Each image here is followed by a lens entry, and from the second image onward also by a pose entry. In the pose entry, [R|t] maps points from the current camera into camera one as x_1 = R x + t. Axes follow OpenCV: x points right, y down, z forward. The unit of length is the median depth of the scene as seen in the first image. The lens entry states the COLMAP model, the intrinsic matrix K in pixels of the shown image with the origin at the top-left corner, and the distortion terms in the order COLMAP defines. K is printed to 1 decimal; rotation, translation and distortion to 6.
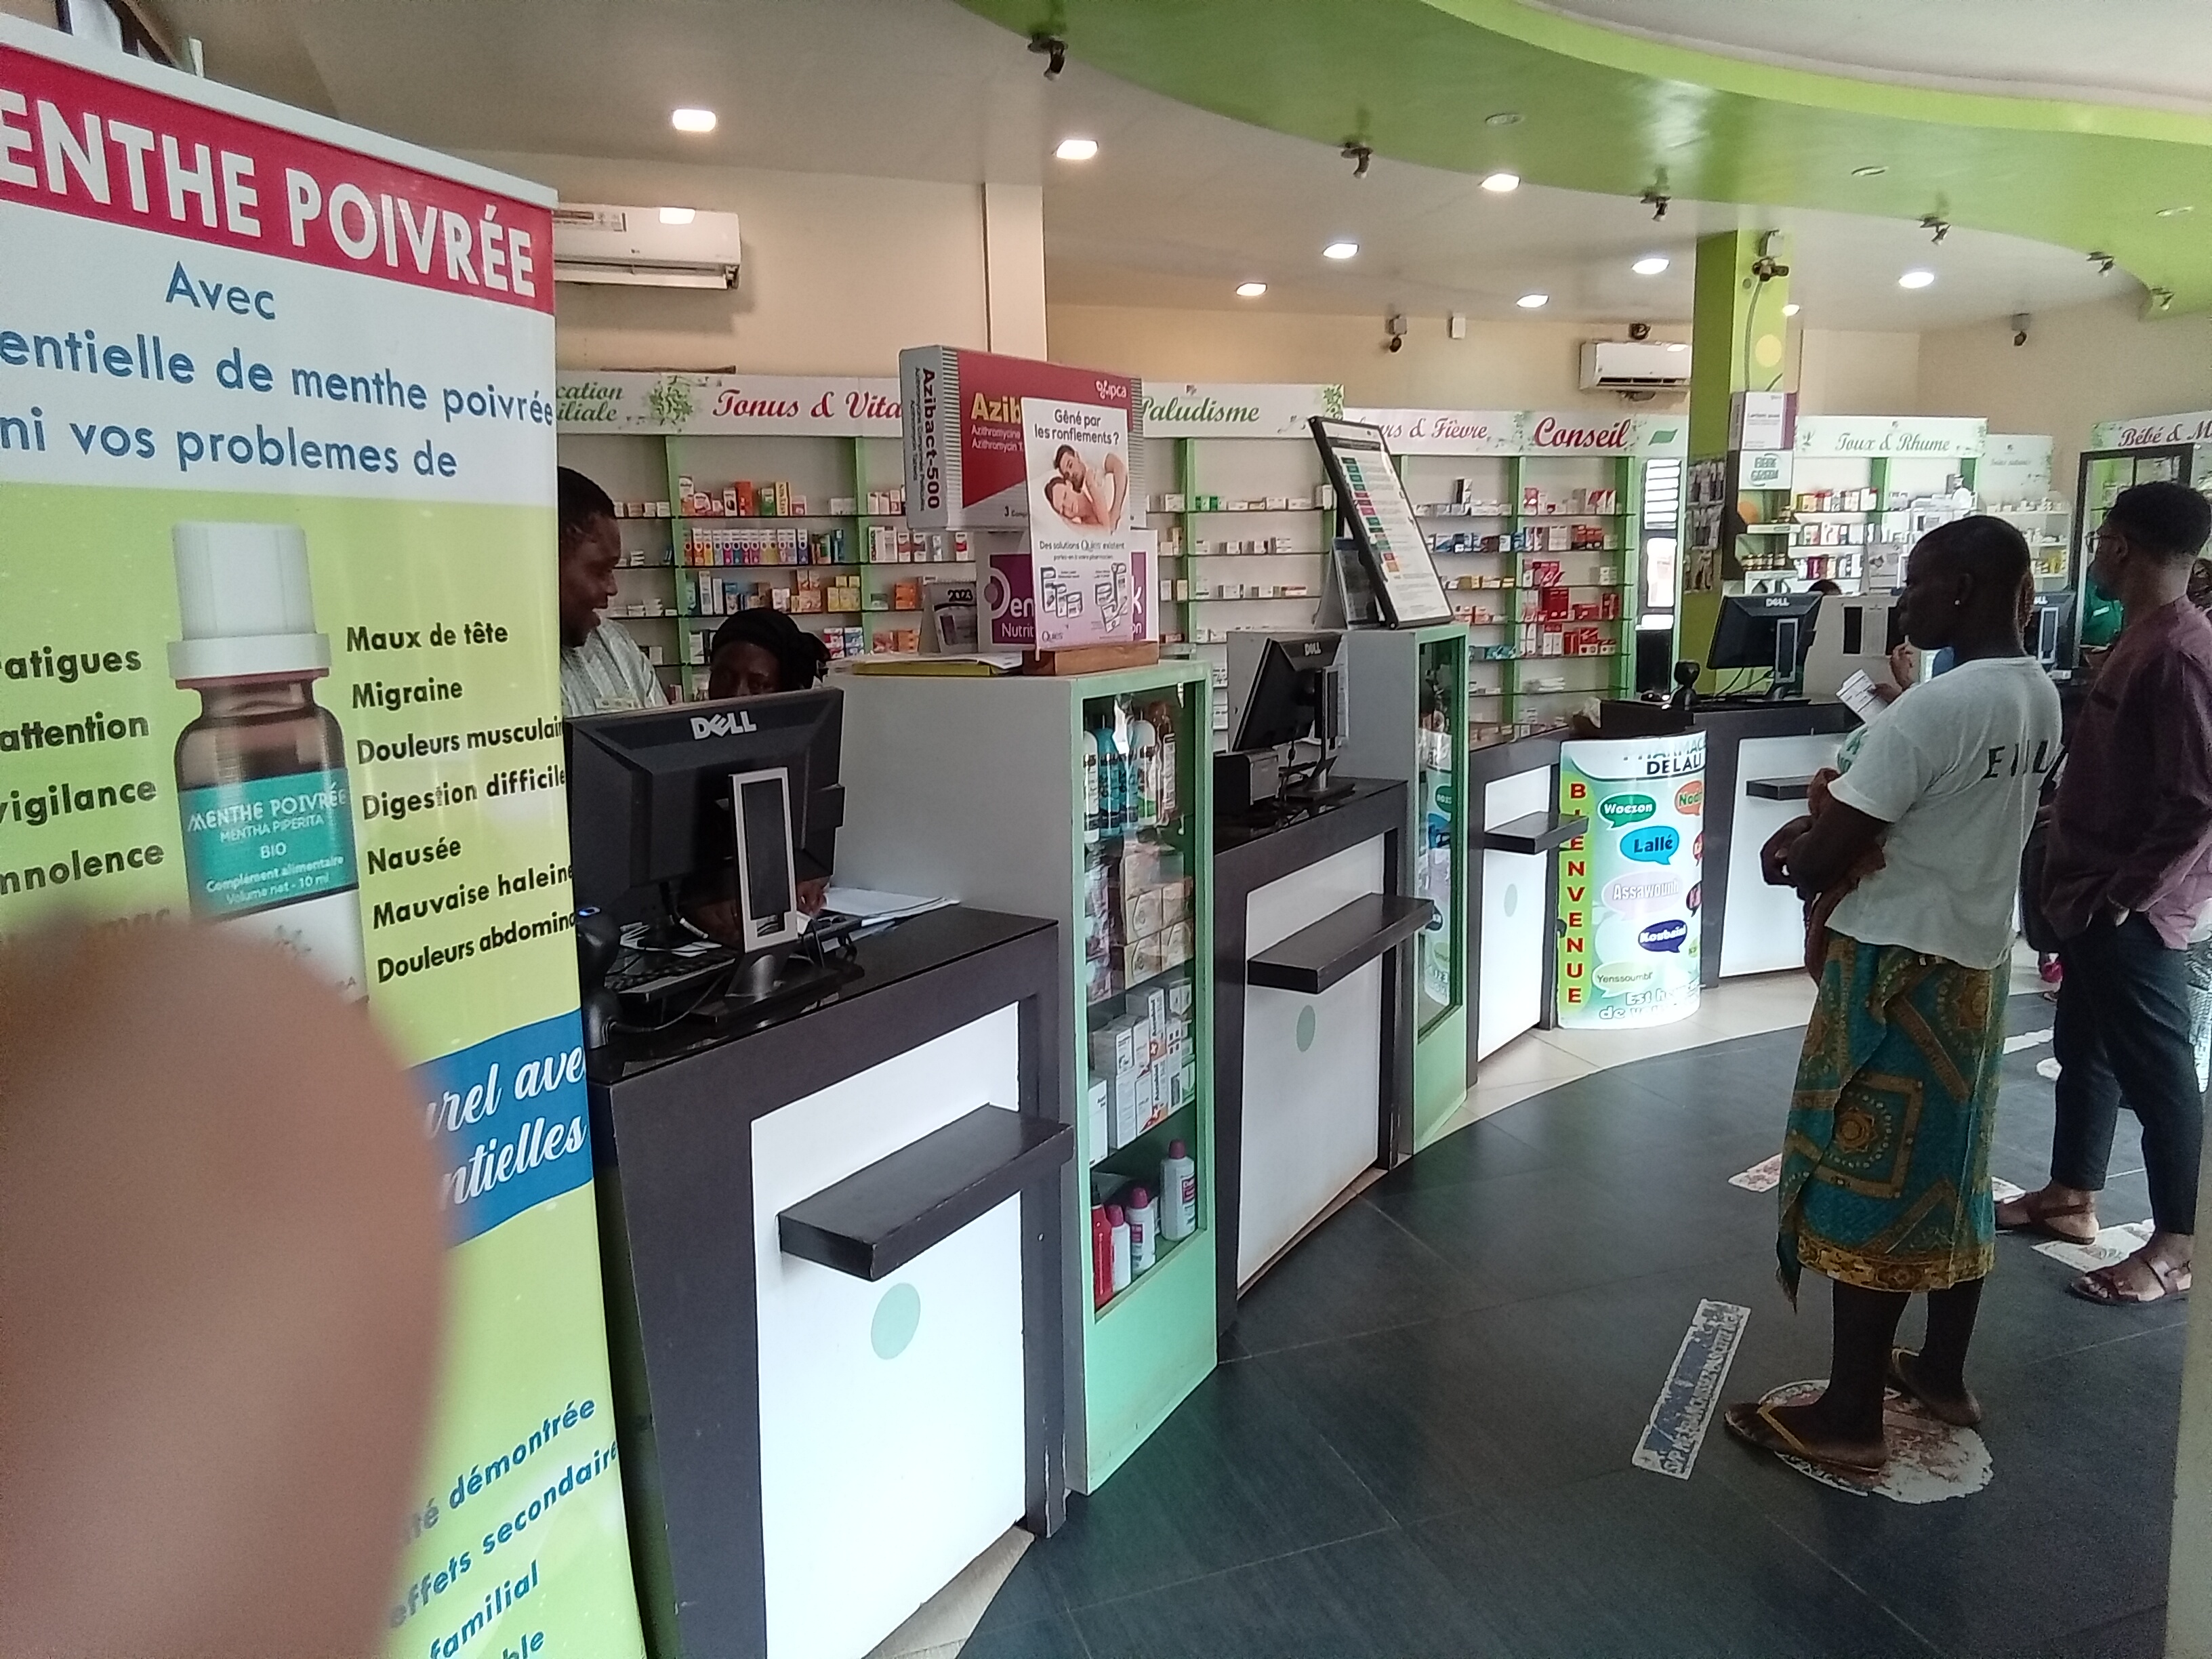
lens RADIAL K [[1507.8, 0, 1108.3], [0, 1507.8, 808.6], [0, 0, 1]] dist [0.046257, -0.061182]
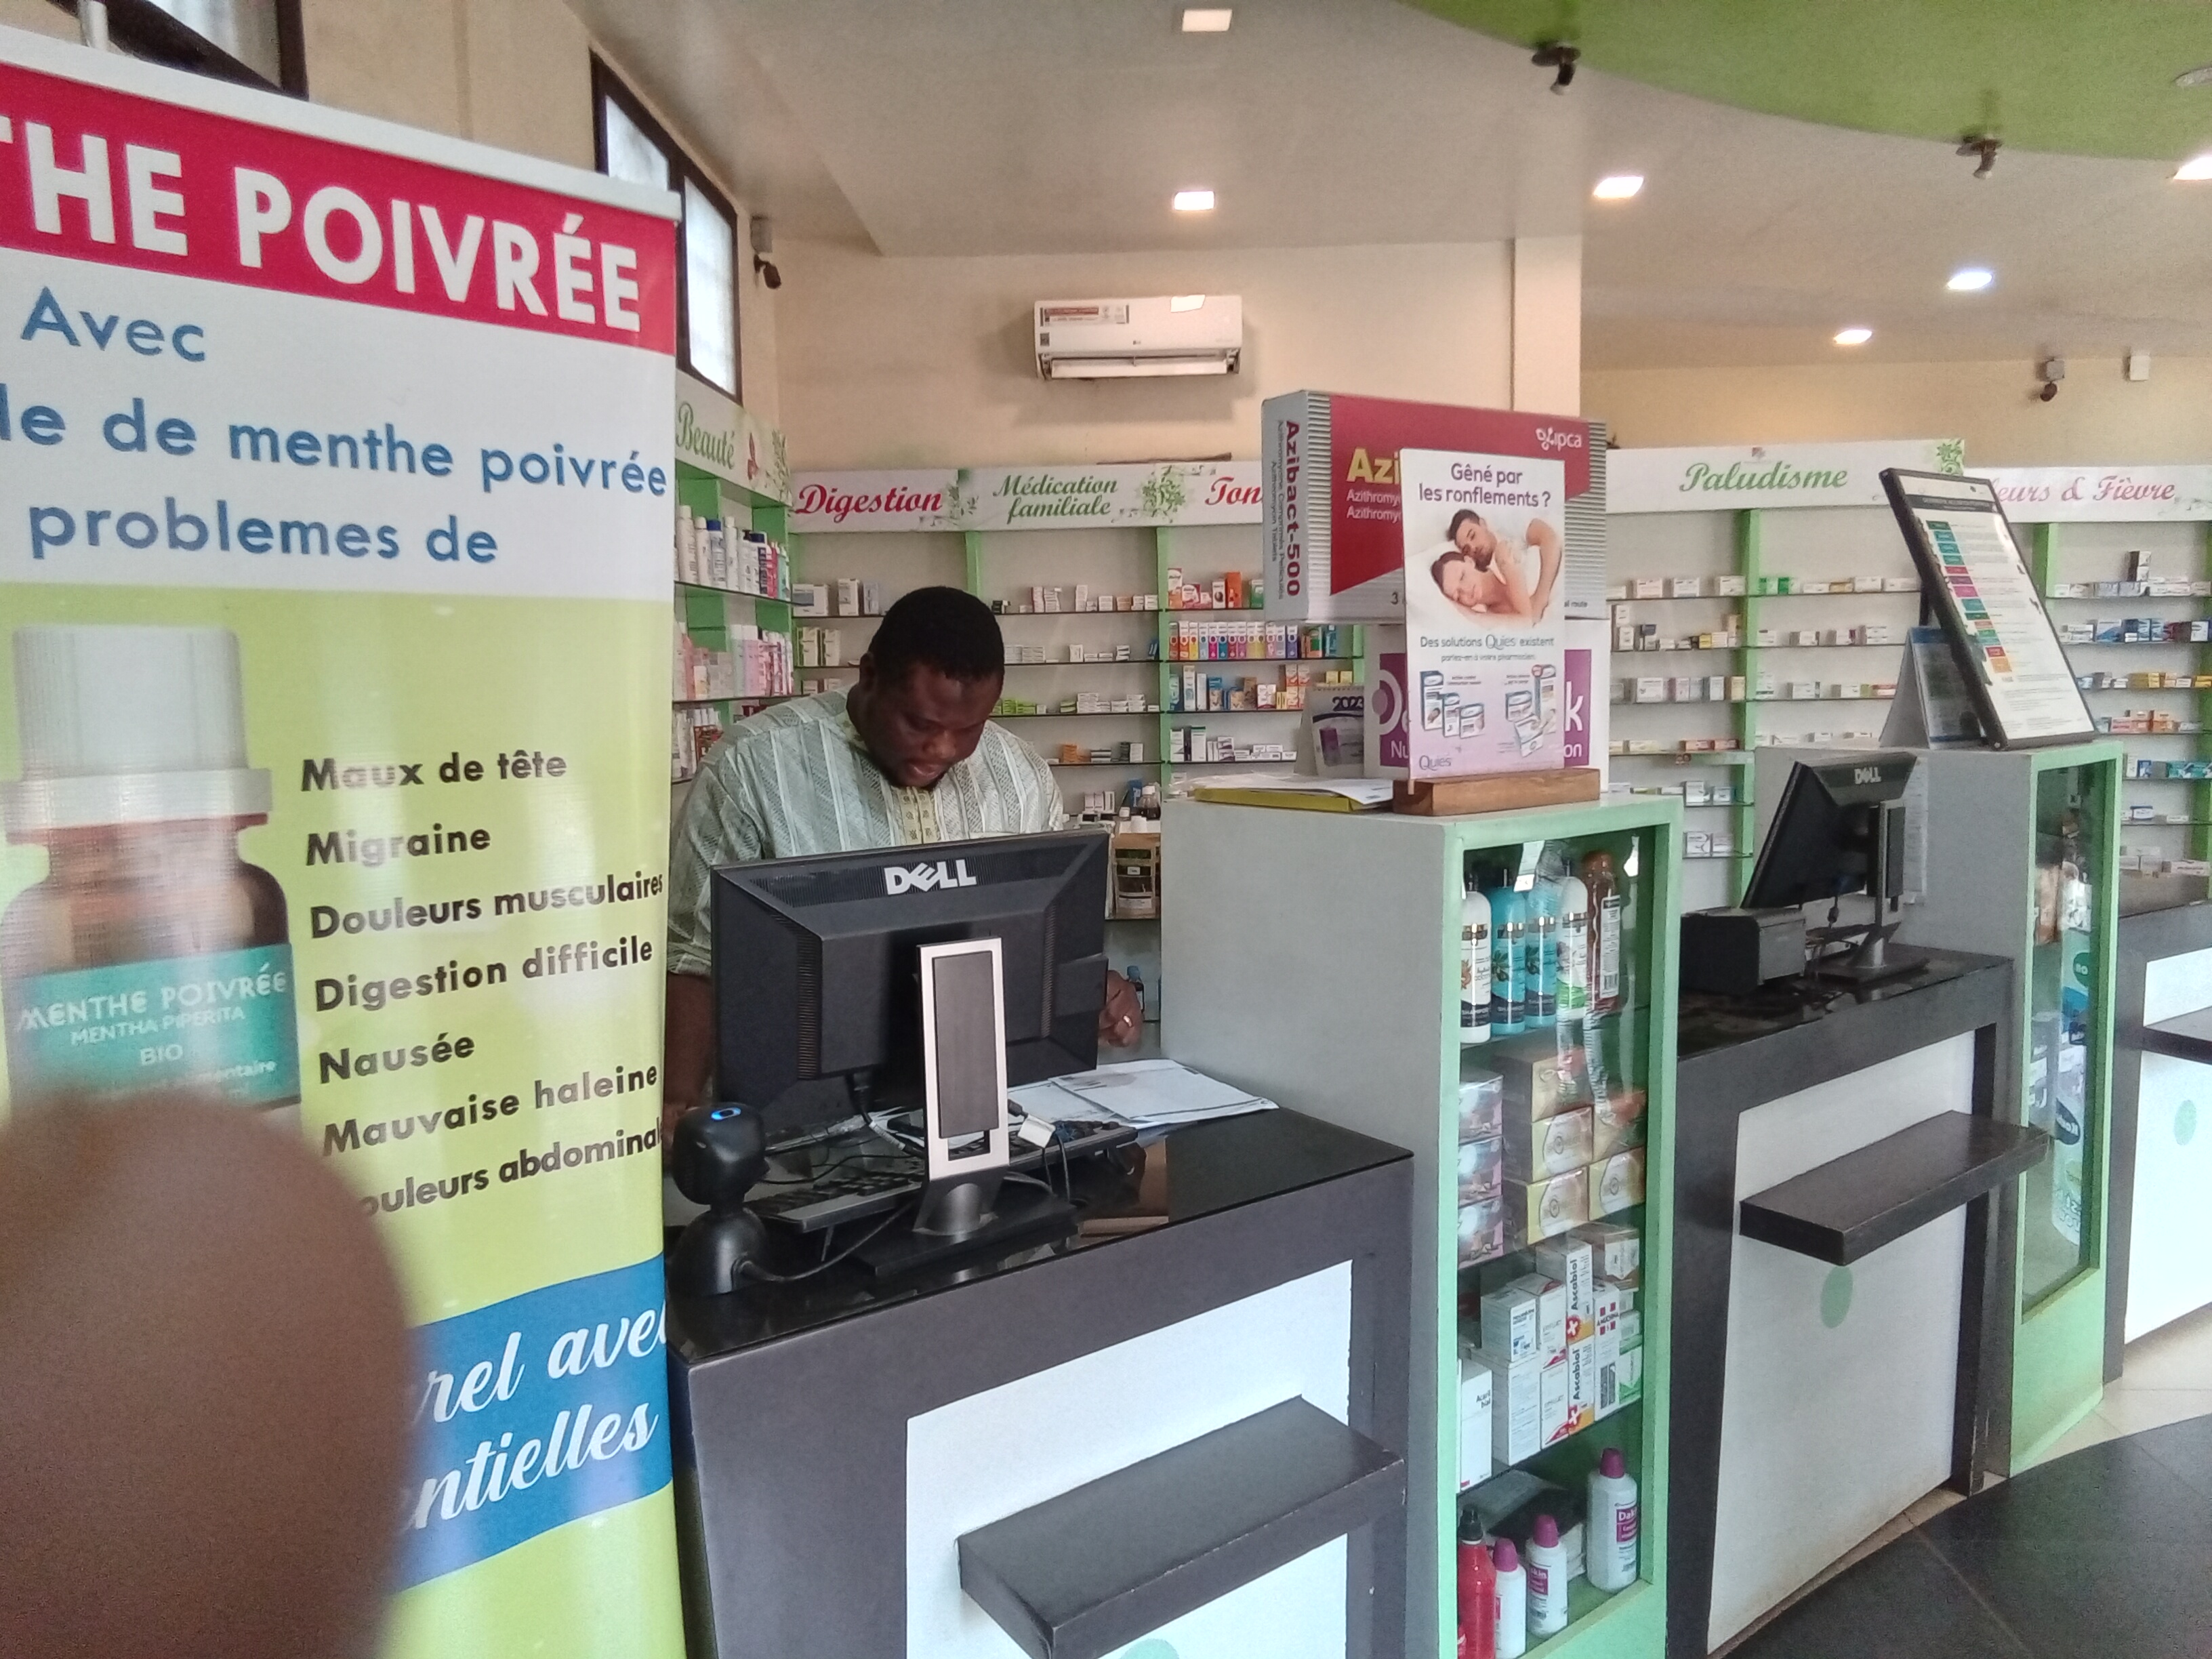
lens RADIAL K [[1520.0, 0, 1100.8], [0, 1520.0, 807.0], [0, 0, 1]] dist [0.045235, -0.054548]
pose [[0.931554, 0.036909, -0.361724, 0.074935], [-0.058655, 0.997059, -0.049320, -0.040490], [0.358840, 0.067161, 0.930980, 0.214796]]
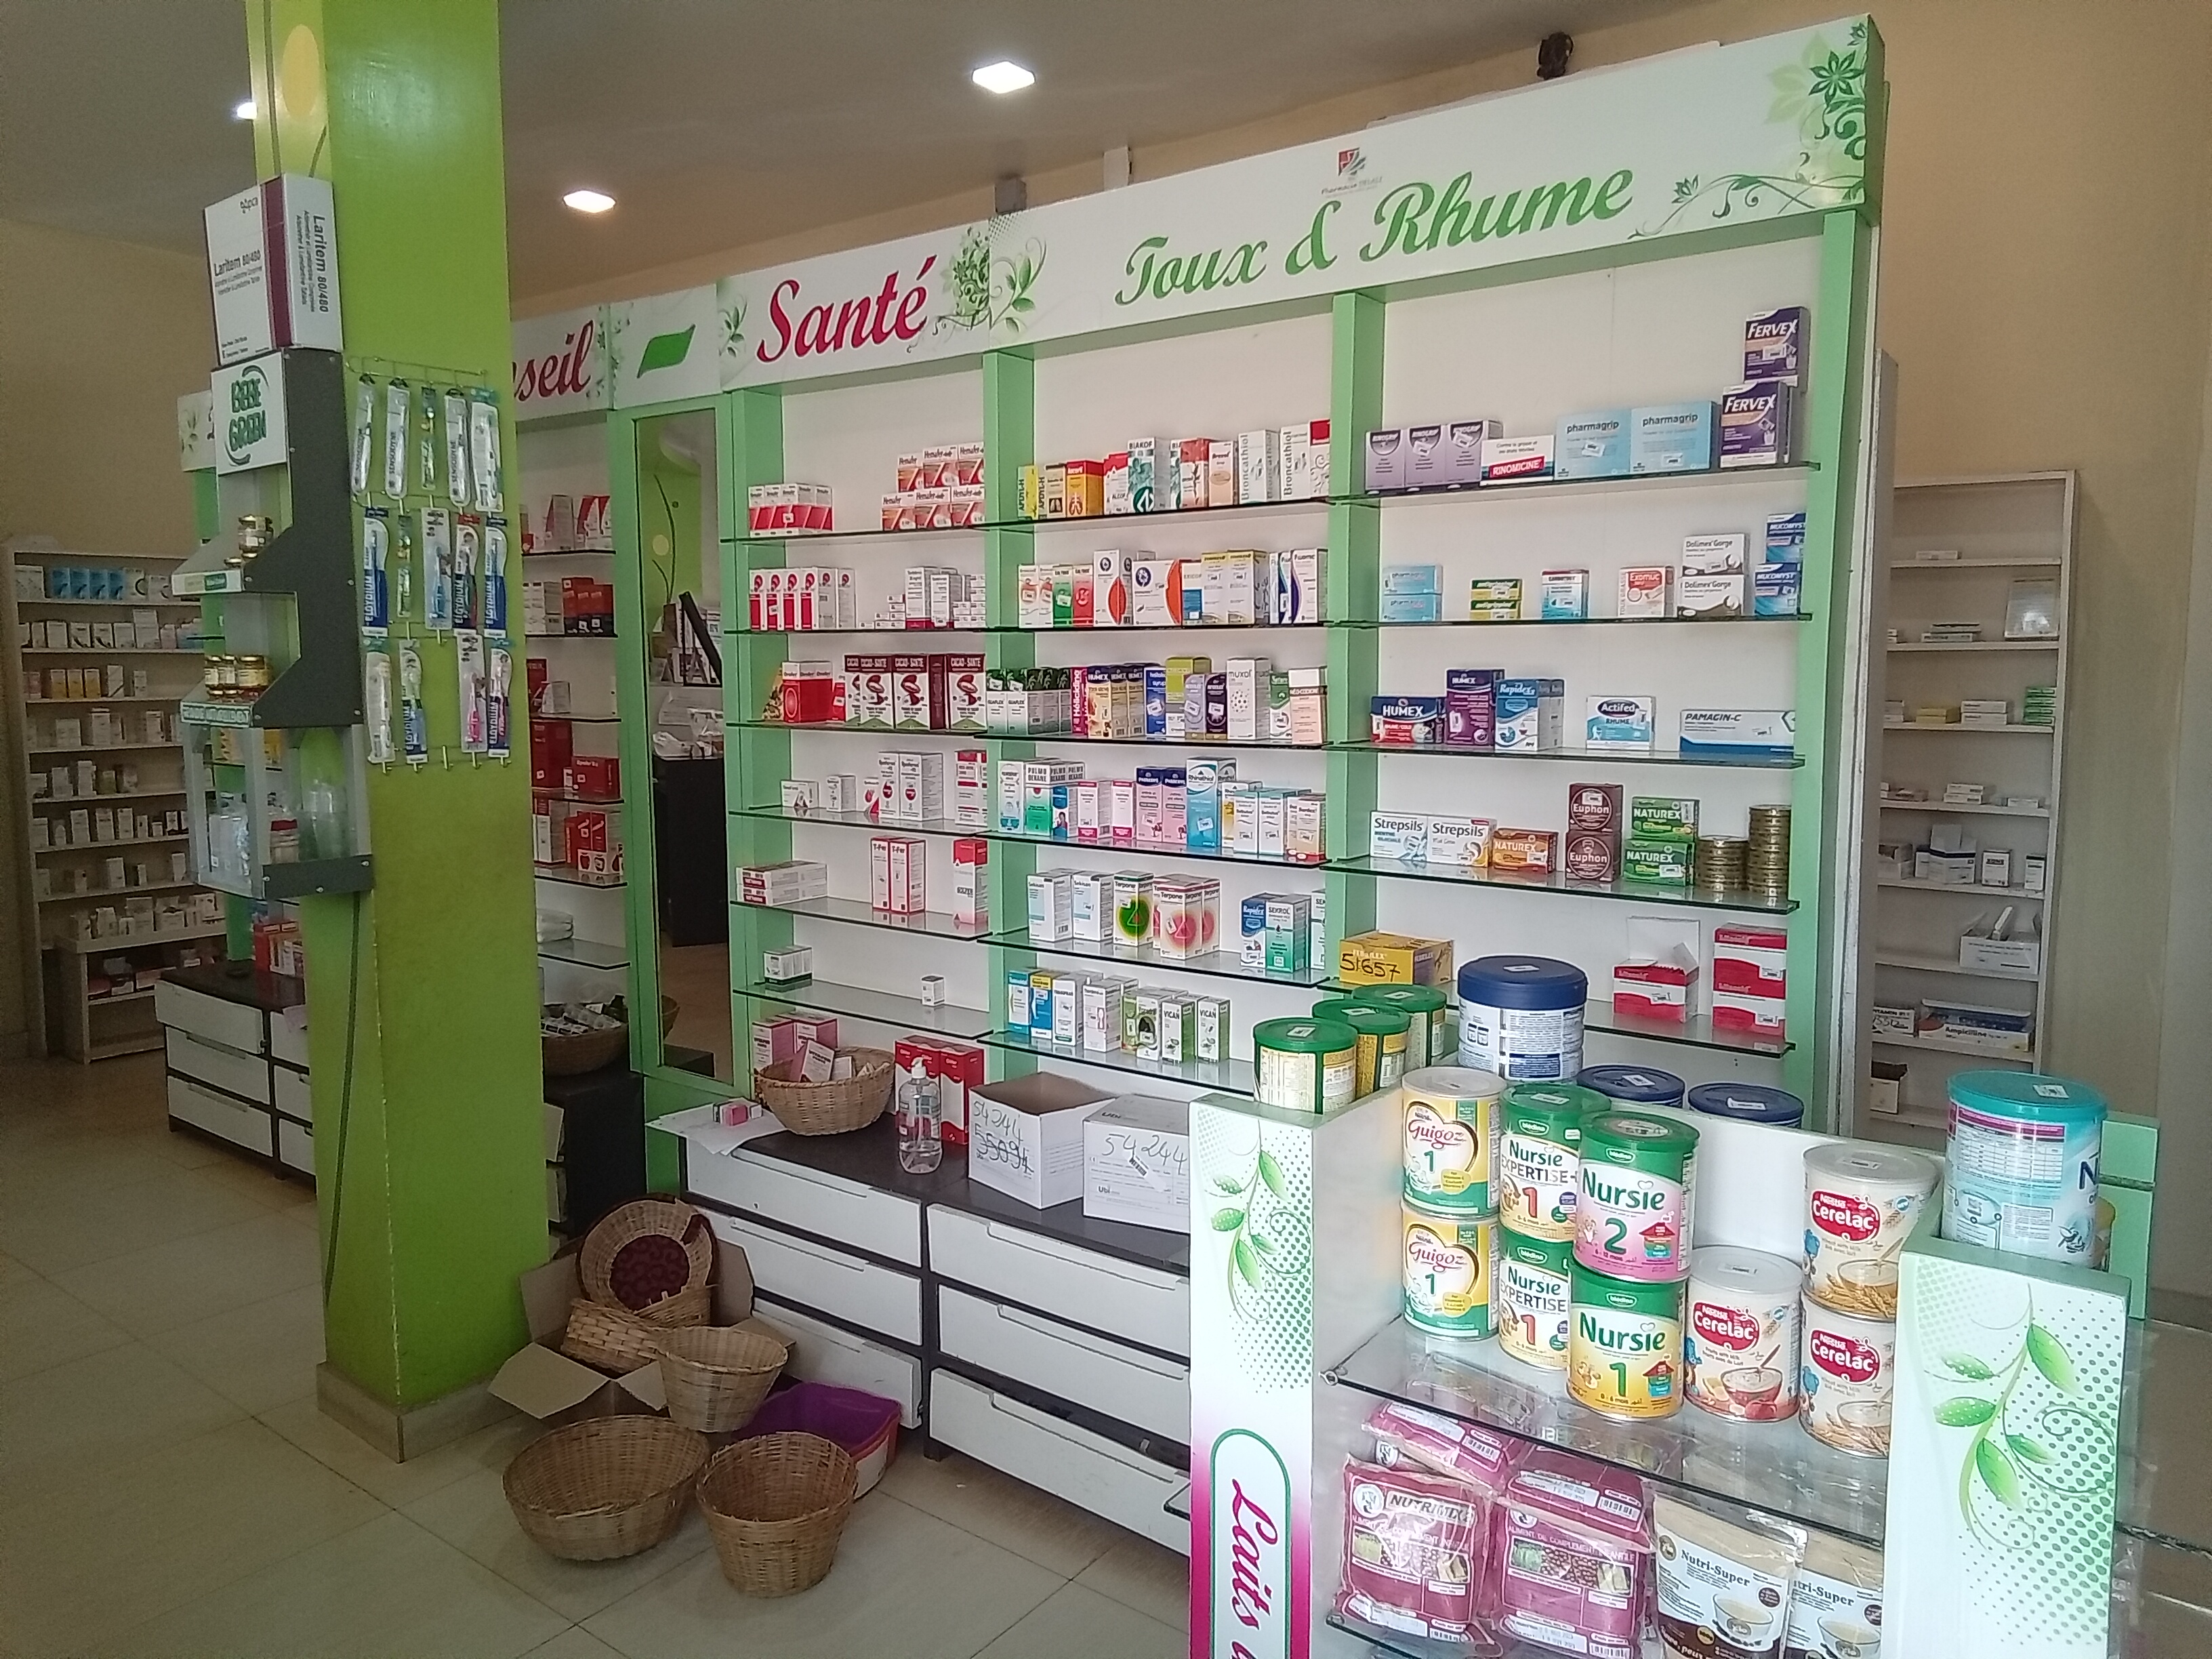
lens RADIAL K [[1520.0, 0, 1100.8], [0, 1520.0, 807.0], [0, 0, 1]] dist [0.045235, -0.054548]
pose [[0.542799, 0.098986, -0.834009, 2.525569], [-0.143814, 0.989318, 0.023820, -0.509427], [0.827458, 0.107013, 0.551237, 2.931775]]
